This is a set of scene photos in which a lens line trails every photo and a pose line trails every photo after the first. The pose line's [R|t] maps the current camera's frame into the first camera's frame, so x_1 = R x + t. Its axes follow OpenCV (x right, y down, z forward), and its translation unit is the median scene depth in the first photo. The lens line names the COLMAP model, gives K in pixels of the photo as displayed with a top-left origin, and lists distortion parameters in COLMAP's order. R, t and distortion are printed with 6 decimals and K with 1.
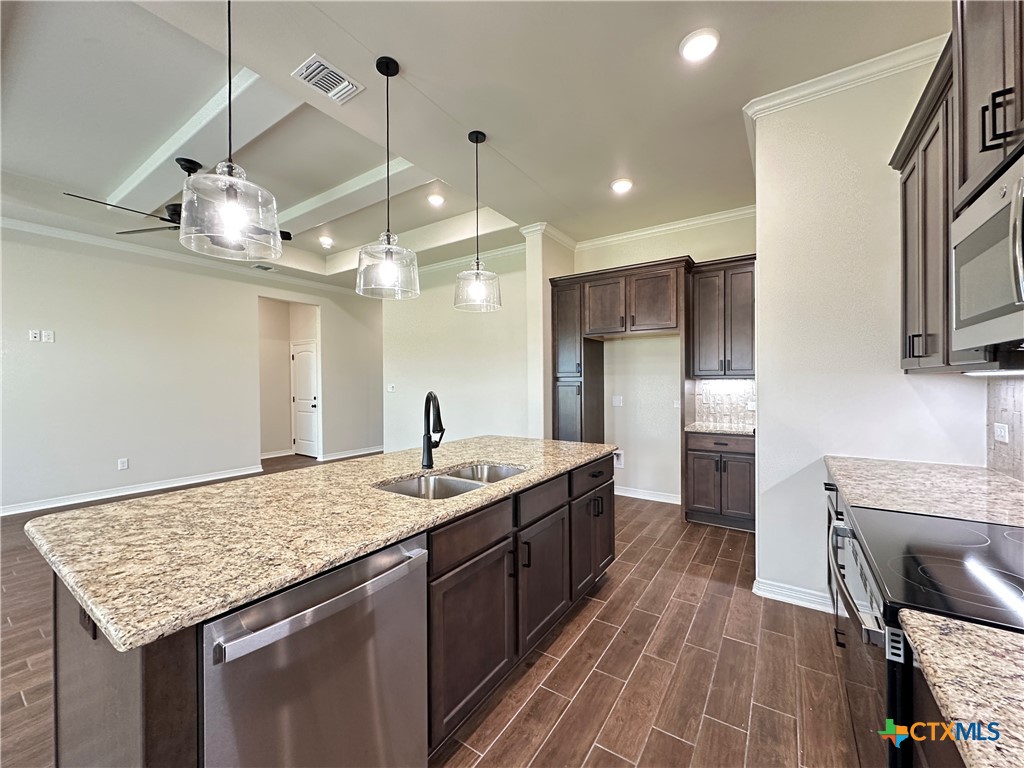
lens RADIAL K [[407.5, 0, 508.9], [0, 407.5, 384.7], [0, 0, 1]] dist [-0.003222, 0.000338]
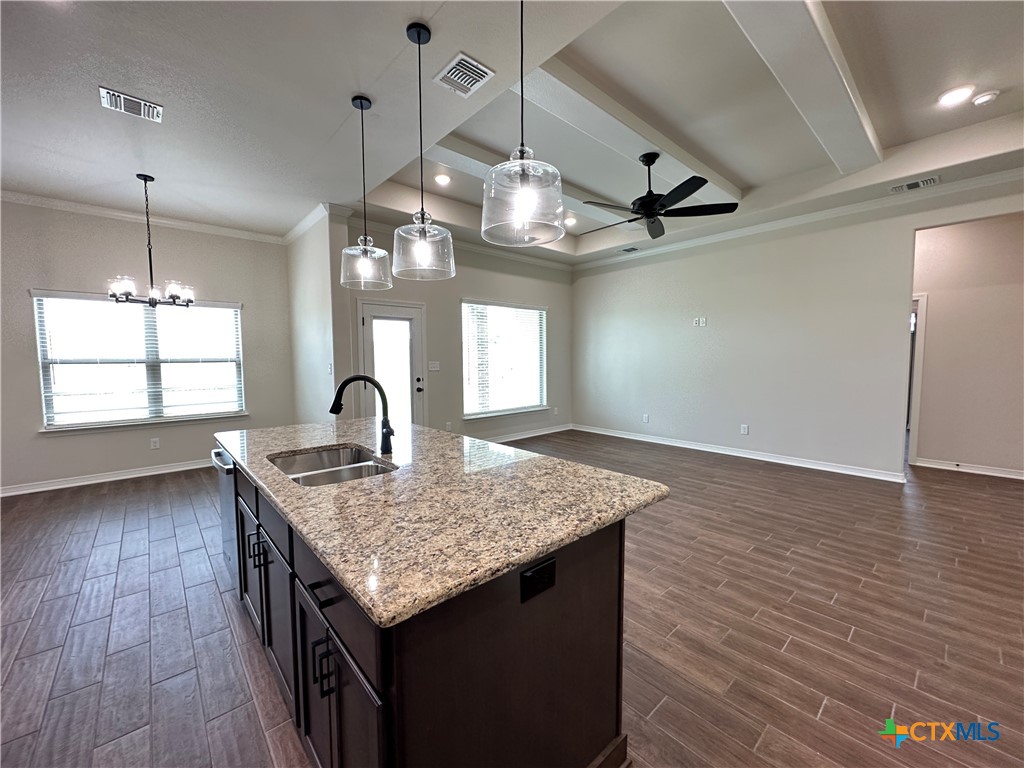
lens RADIAL K [[407.5, 0, 509.0], [0, 407.5, 382.0], [0, 0, 1]] dist [-0.003222, 0.000338]
pose [[-0.246087, 0.070626, -0.966671, 0.363207], [0.001427, 0.997367, 0.072505, -0.020977], [0.969247, 0.016463, -0.245540, 0.812350]]
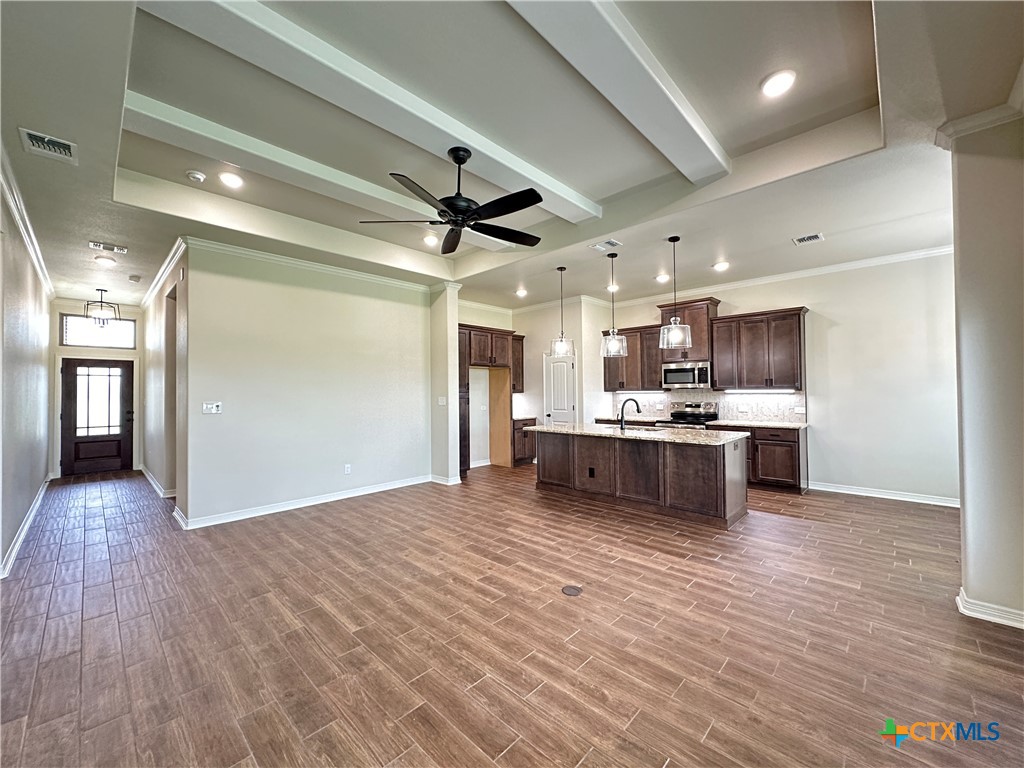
lens RADIAL K [[407.5, 0, 511.9], [0, 407.5, 382.3], [0, 0, 1]] dist [-0.003222, 0.000338]
pose [[0.167632, 0.026369, 0.985497, -1.464060], [0.016271, 0.999432, -0.029510, -0.009837], [-0.985715, 0.020981, 0.167108, 0.664483]]
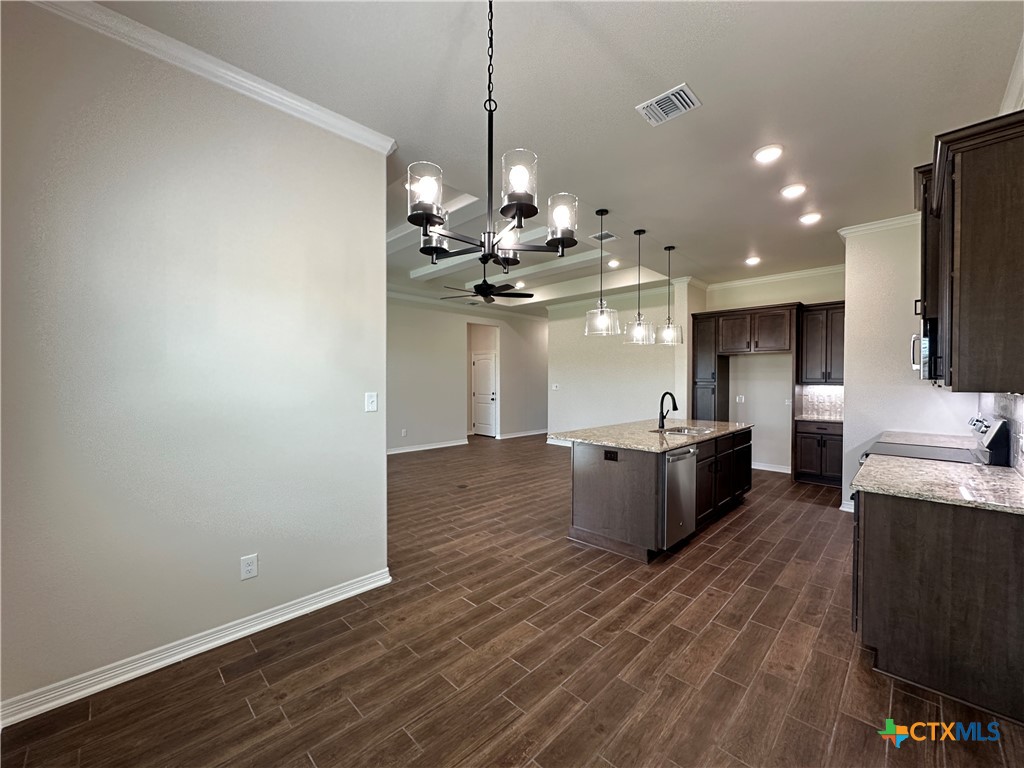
lens RADIAL K [[407.5, 0, 509.0], [0, 407.5, 384.6], [0, 0, 1]] dist [-0.003222, 0.000338]
pose [[0.982163, 0.011901, -0.187654, -0.307675], [-0.010956, 0.999922, 0.006073, -0.011856], [0.187711, -0.003908, 0.982216, -0.637447]]
